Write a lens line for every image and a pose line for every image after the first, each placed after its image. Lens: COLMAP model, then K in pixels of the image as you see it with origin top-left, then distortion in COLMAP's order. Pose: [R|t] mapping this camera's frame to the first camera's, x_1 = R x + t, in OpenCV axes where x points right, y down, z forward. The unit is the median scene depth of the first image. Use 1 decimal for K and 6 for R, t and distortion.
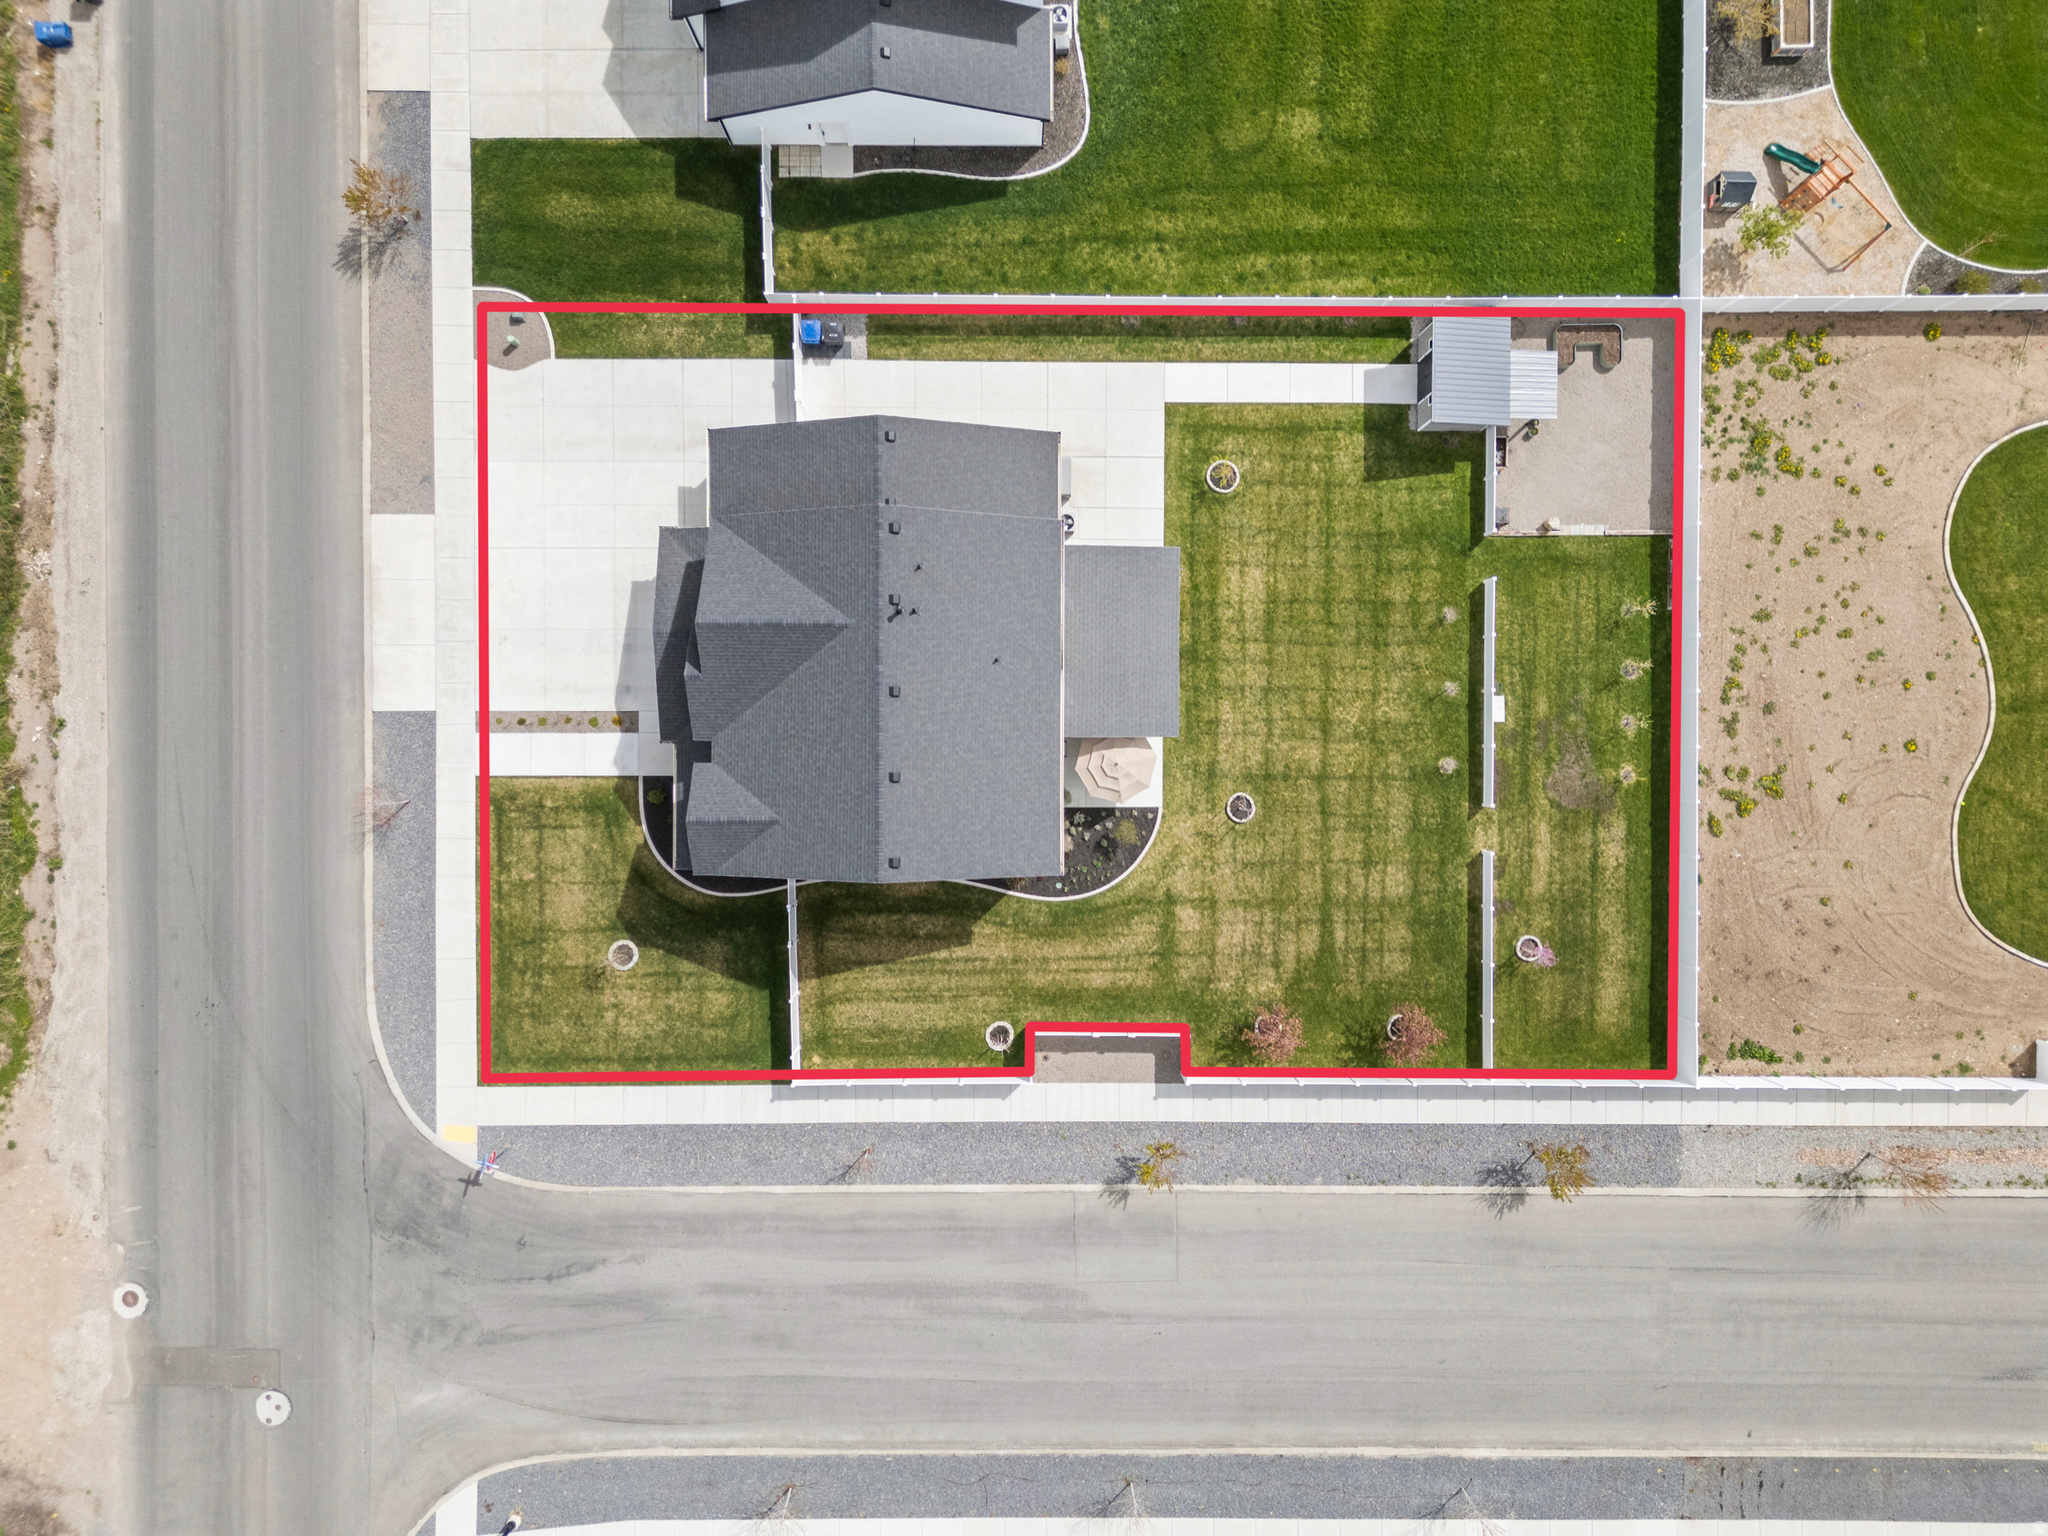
lens RADIAL K [[1462.9, 0, 1017.4], [0, 1462.9, 773.0], [0, 0, 1]] dist [0.069728, -0.054362]
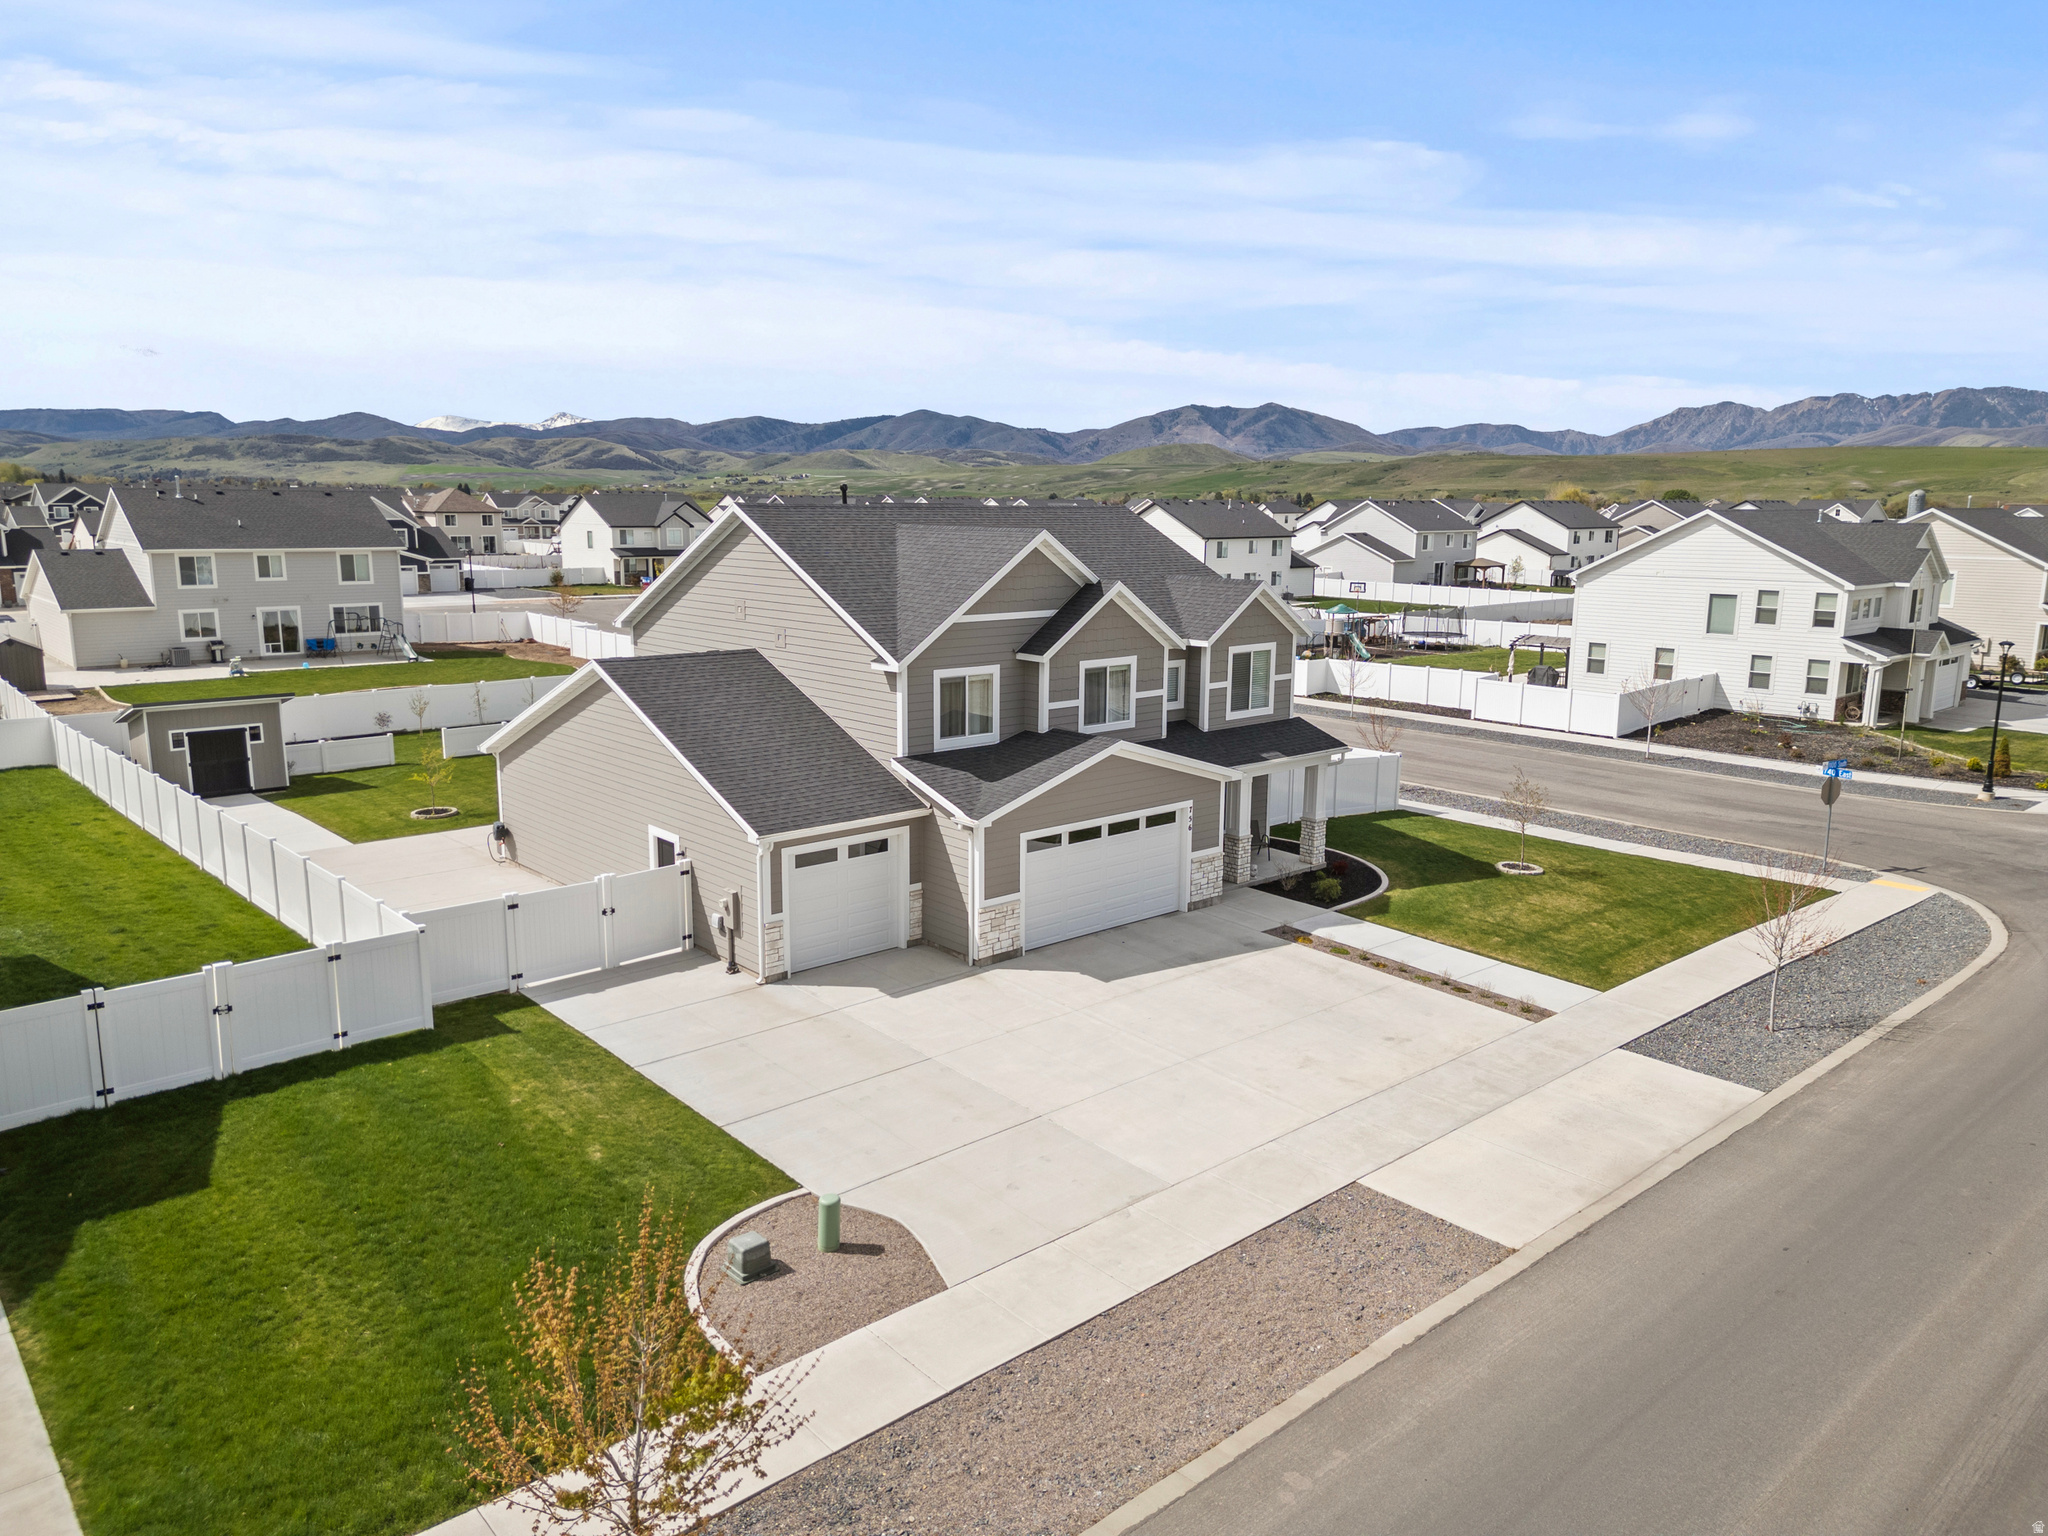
lens RADIAL K [[1435.4, 0, 1024.0], [0, 1435.4, 768.0], [0, 0, 1]] dist [0.074001, -0.045468]
pose [[-0.664606, -0.145016, 0.732986, -0.584077], [0.747093, -0.112829, 0.655074, -0.454207], [-0.012294, 0.982975, 0.183327, 0.838705]]
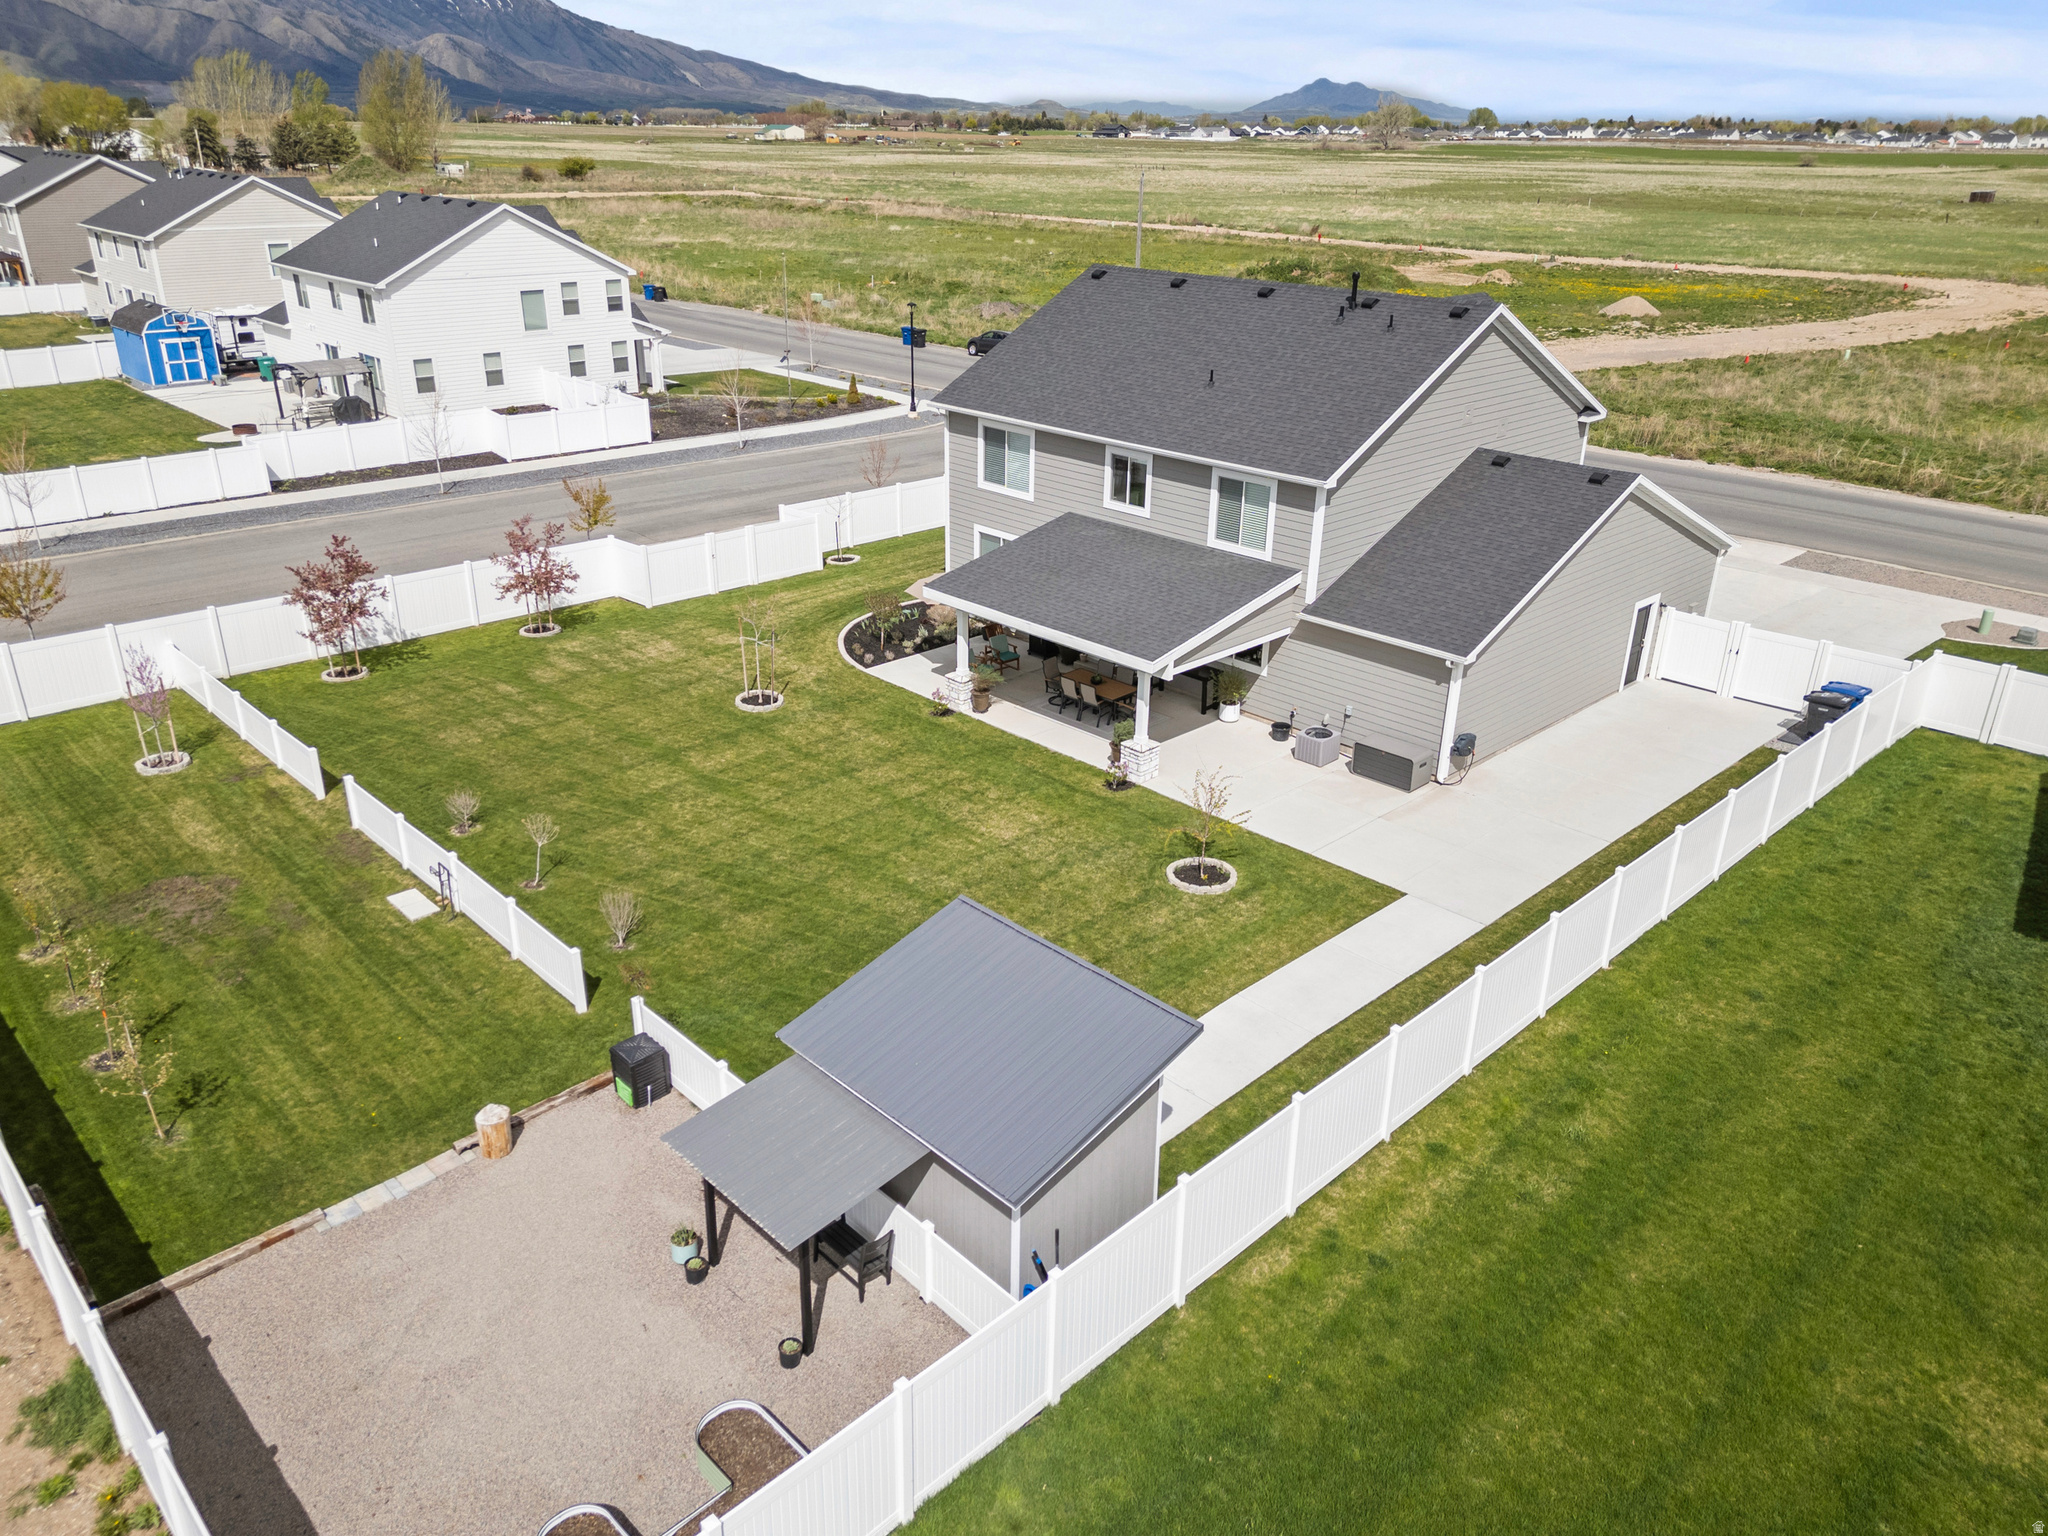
lens RADIAL K [[1462.9, 0, 1017.4], [0, 1462.9, 773.0], [0, 0, 1]] dist [0.069728, -0.054362]
pose [[-0.721211, 0.270607, -0.637673, 0.470893], [-0.692614, -0.297451, 0.657122, -0.457973], [-0.011855, 0.915585, 0.401951, 0.780082]]
